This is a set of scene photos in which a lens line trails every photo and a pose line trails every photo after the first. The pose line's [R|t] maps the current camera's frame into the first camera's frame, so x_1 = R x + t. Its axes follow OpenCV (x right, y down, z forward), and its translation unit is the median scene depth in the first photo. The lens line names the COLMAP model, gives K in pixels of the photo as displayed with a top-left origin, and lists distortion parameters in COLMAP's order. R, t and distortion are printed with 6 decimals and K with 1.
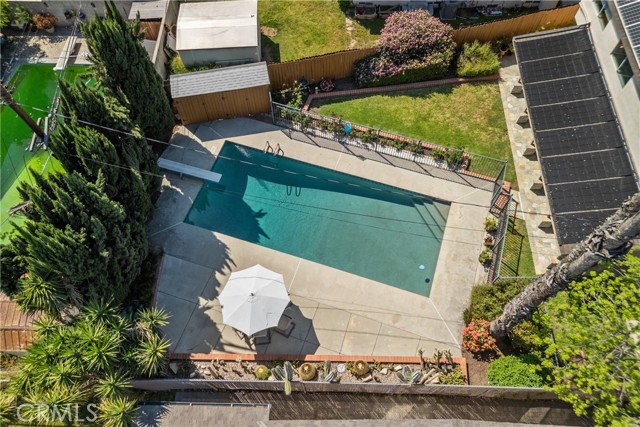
lens RADIAL K [[468.3, 0, 320.0], [0, 468.3, 213.5], [0, 0, 1]] dist [0.078002, -0.051884]
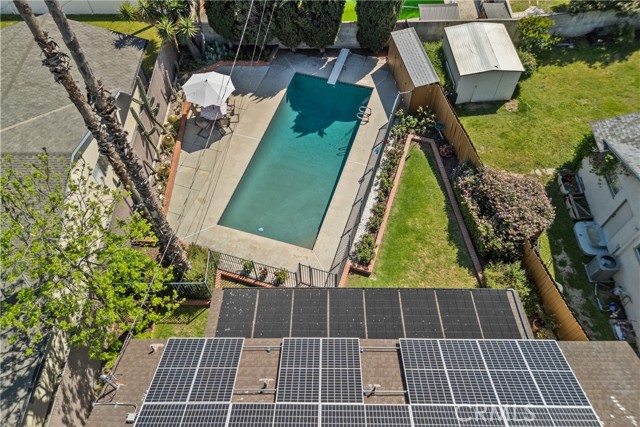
lens RADIAL K [[468.3, 0, 320.0], [0, 468.3, 213.5], [0, 0, 1]] dist [0.078002, -0.051884]
pose [[0.023780, 0.848926, -0.527976, 0.660403], [-0.881654, 0.266782, 0.389247, -0.400090], [0.471296, 0.456236, 0.754804, 0.194894]]
